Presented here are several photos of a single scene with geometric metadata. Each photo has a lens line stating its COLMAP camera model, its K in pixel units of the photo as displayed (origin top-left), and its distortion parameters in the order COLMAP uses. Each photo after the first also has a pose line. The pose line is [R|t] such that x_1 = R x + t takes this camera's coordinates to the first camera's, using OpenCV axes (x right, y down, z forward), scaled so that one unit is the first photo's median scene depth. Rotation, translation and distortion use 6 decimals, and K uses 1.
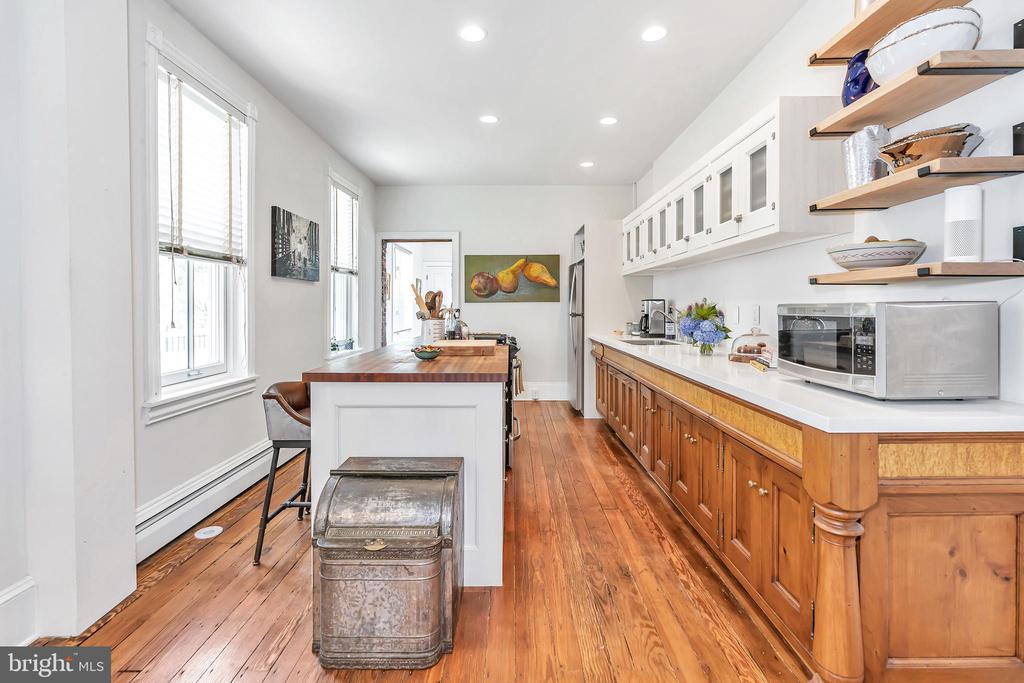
lens RADIAL K [[469.7, 0, 510.9], [0, 469.7, 306.2], [0, 0, 1]] dist [-0.002343, 0.000116]
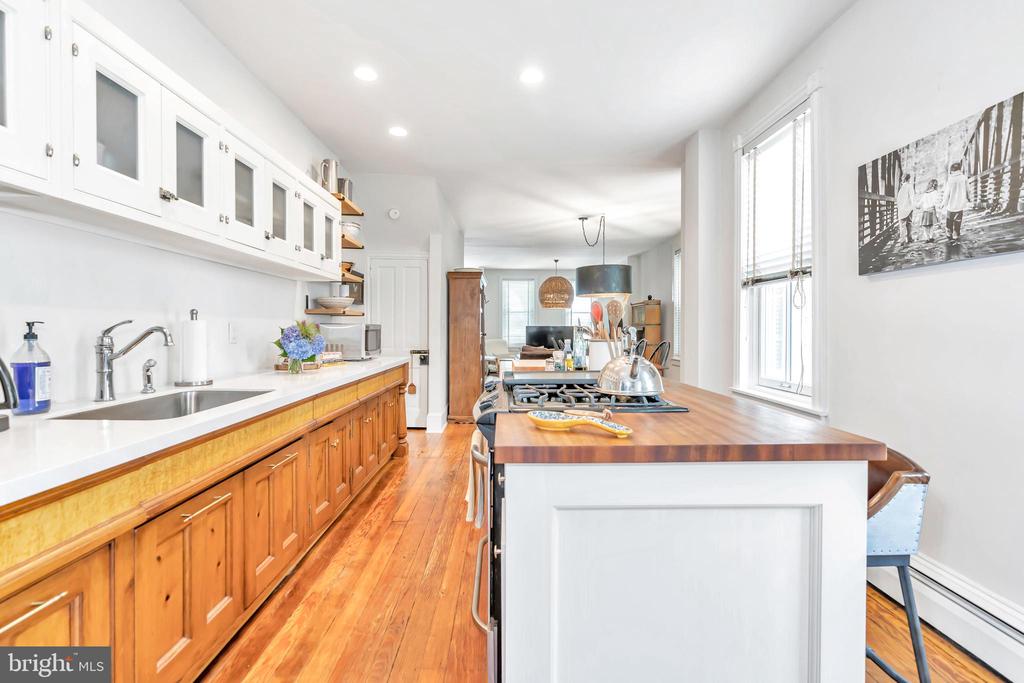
lens RADIAL K [[472.2, 0, 524.3], [0, 472.2, 336.6], [0, 0, 1]] dist [-0.001059, -0.000033]
pose [[-0.998989, 0.002389, -0.044899, -0.012937], [0.001563, 0.999829, 0.018430, 0.008513], [0.044936, 0.018341, -0.998822, 1.929678]]
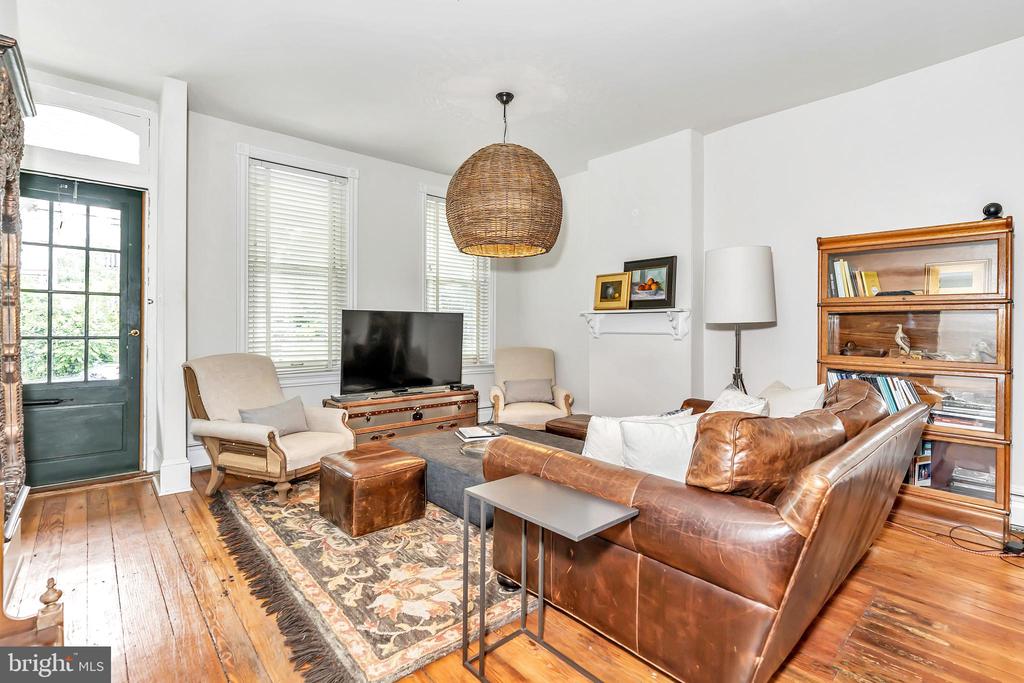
lens RADIAL K [[478.1, 0, 509.6], [0, 478.1, 326.4], [0, 0, 1]] dist [-0.009584, -0.000314]
pose [[-0.744998, -0.001926, -0.667064, 0.317979], [-0.004958, 0.999984, 0.002649, 0.035683], [0.667048, 0.005280, -0.744996, -0.864377]]
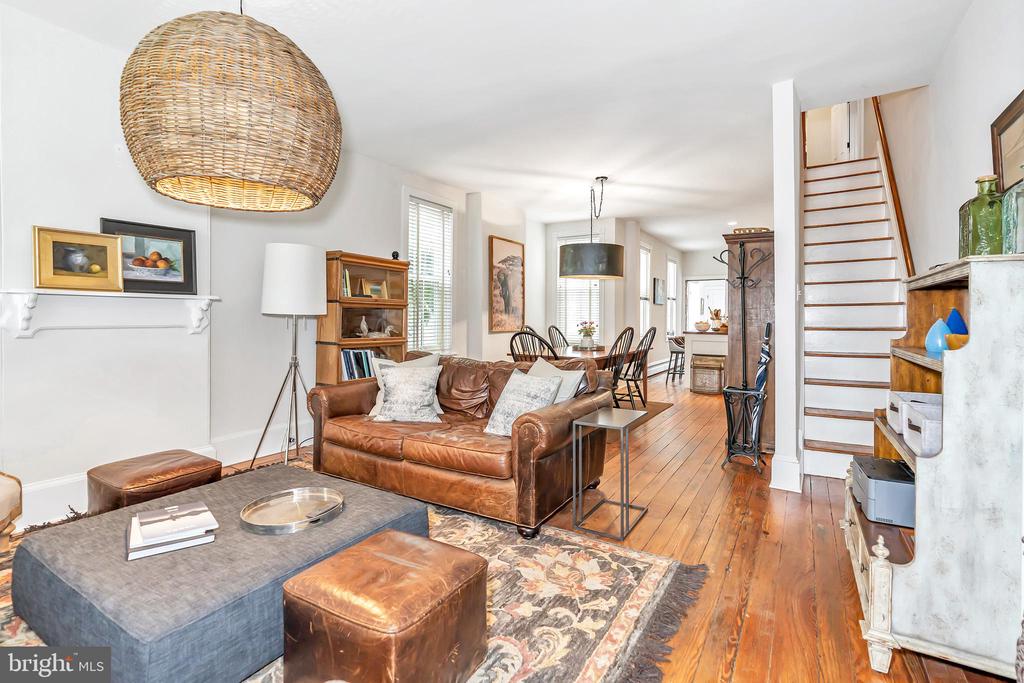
lens RADIAL K [[478.1, 0, 509.6], [0, 478.1, 326.4], [0, 0, 1]] dist [-0.009584, -0.000314]
pose [[0.853913, 0.019263, -0.520059, 0.258207], [-0.011042, 0.999760, 0.018900, 0.029244], [0.520298, -0.010397, 0.853921, -2.091721]]
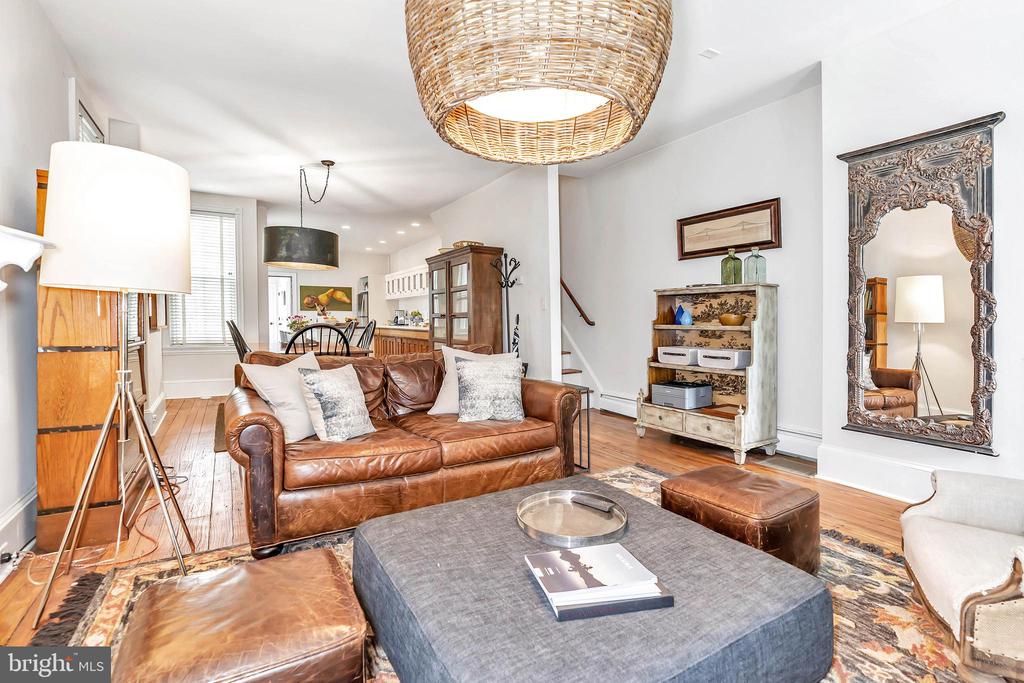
lens RADIAL K [[471.0, 0, 503.1], [0, 471.0, 328.9], [0, 0, 1]] dist [-0.008853, -0.000140]
pose [[0.861304, -0.001979, 0.508086, -0.734262], [-0.006753, 0.999860, 0.015341, 0.063689], [-0.508045, -0.016645, 0.861170, -2.134160]]
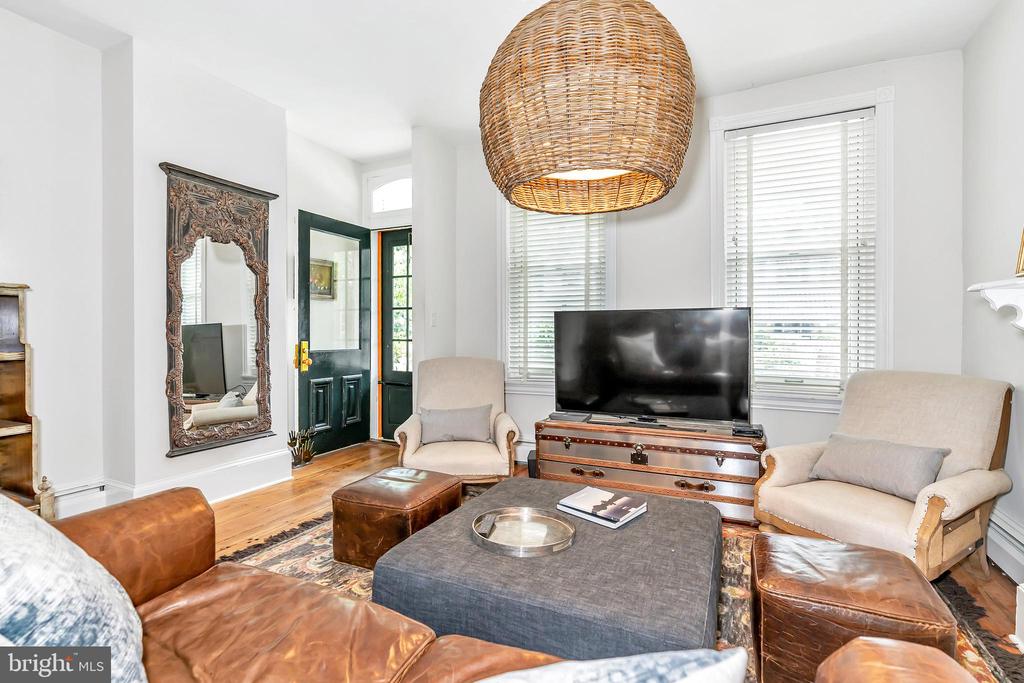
lens RADIAL K [[478.1, 0, 509.6], [0, 478.1, 326.4], [0, 0, 1]] dist [-0.009584, -0.000314]
pose [[-0.899211, 0.009046, 0.437421, -0.626067], [0.007039, 0.999956, -0.006211, 0.037092], [-0.437458, -0.002506, -0.899235, -1.090637]]
